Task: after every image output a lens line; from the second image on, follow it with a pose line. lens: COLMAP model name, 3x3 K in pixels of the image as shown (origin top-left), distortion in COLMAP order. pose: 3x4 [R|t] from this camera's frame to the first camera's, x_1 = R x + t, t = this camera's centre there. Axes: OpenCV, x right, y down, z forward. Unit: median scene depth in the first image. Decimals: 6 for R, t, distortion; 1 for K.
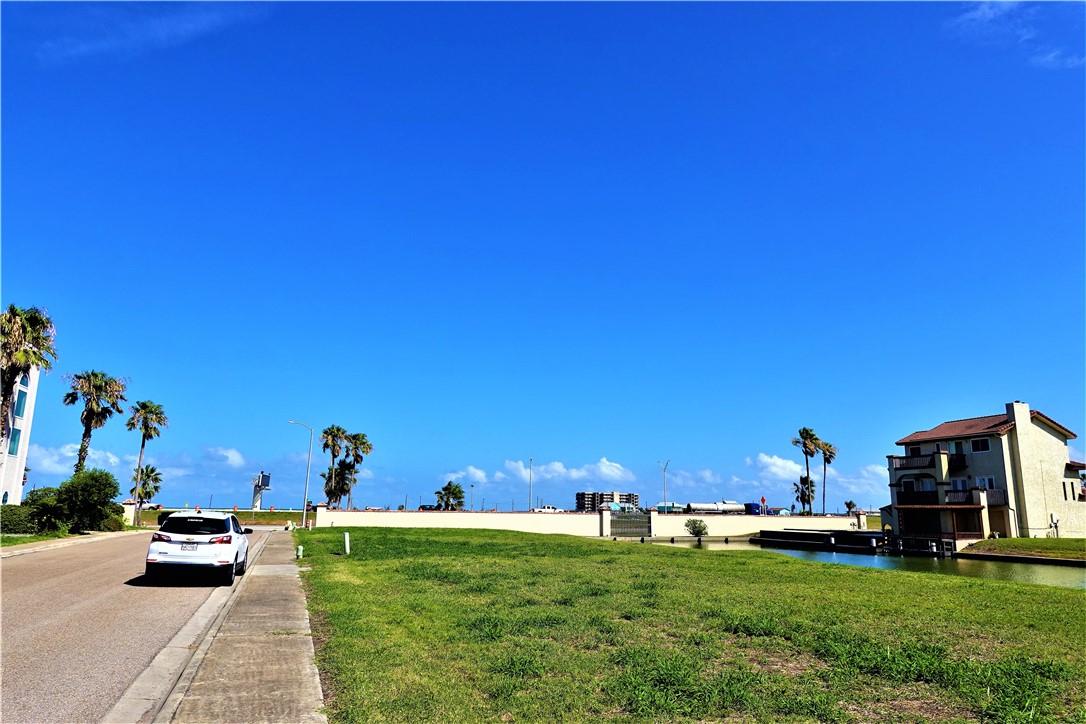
lens RADIAL K [[719.9, 0, 543.0], [0, 719.9, 362.0], [0, 0, 1]] dist [-0.006425, -0.001120]
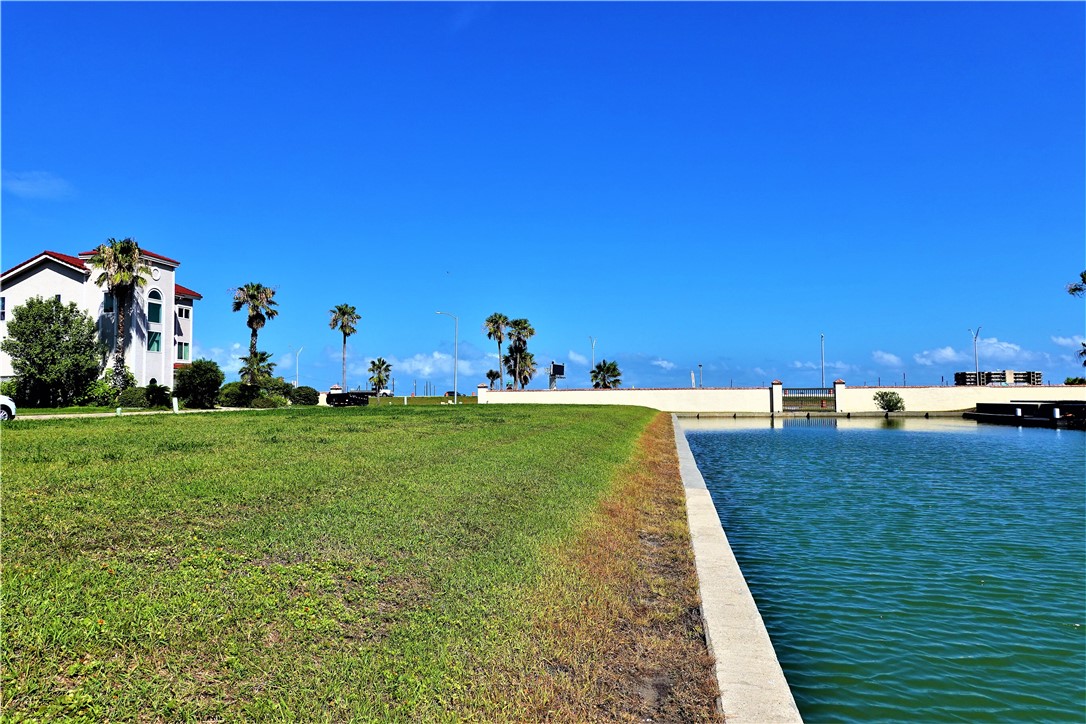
lens RADIAL K [[719.9, 0, 543.0], [0, 719.9, 362.0], [0, 0, 1]] dist [-0.006425, -0.001120]
pose [[0.867564, -0.044515, -0.495329, 0.287563], [0.118697, 0.985736, 0.119310, 0.037917], [0.482953, -0.162303, 0.860473, 0.092230]]
